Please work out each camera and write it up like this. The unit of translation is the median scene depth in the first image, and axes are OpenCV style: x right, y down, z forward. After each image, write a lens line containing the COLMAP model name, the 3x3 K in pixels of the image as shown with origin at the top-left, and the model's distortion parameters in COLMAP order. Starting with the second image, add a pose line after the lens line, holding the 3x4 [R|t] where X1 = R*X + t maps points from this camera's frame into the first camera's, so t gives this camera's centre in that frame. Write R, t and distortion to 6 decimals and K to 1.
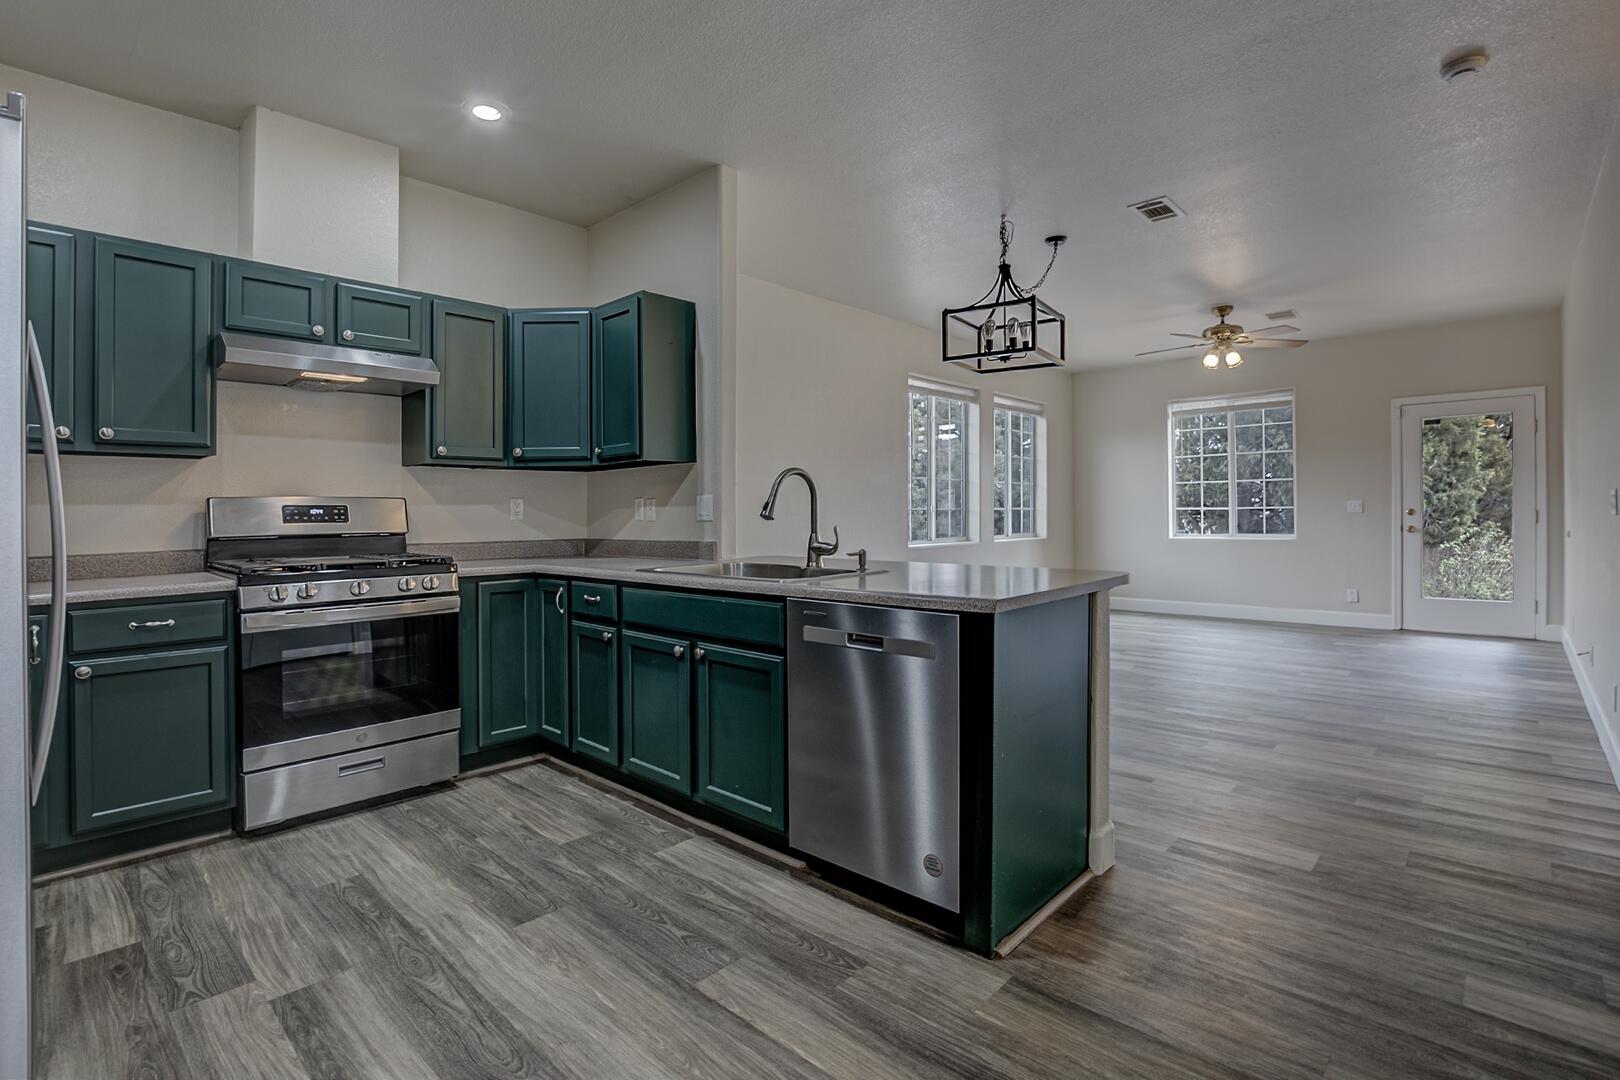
lens RADIAL K [[766.5, 0, 802.0], [0, 766.5, 511.6], [0, 0, 1]] dist [-0.017971, 0.000159]
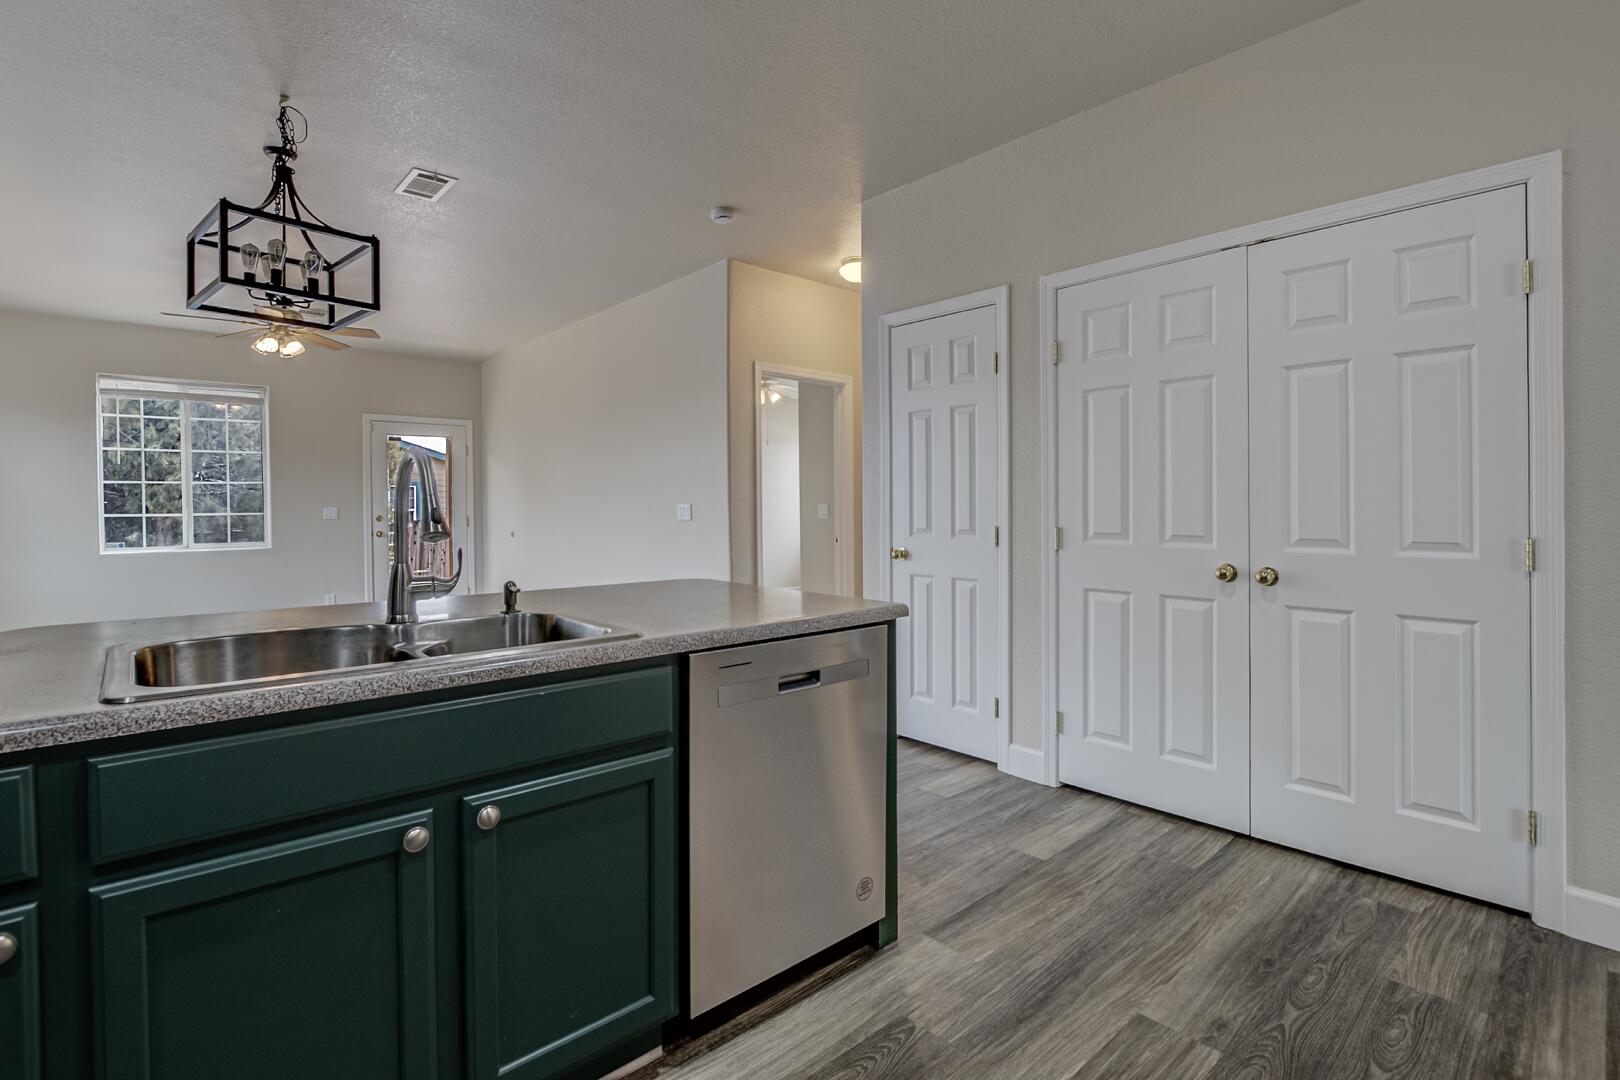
lens RADIAL K [[755.7, 0, 801.9], [0, 755.7, 522.5], [0, 0, 1]] dist [-0.027519, 0.000263]
pose [[0.096978, -0.010411, 0.995232, -0.518734], [0.002727, 0.999944, 0.010194, -0.006698], [-0.995283, 0.001725, 0.097001, 0.659437]]
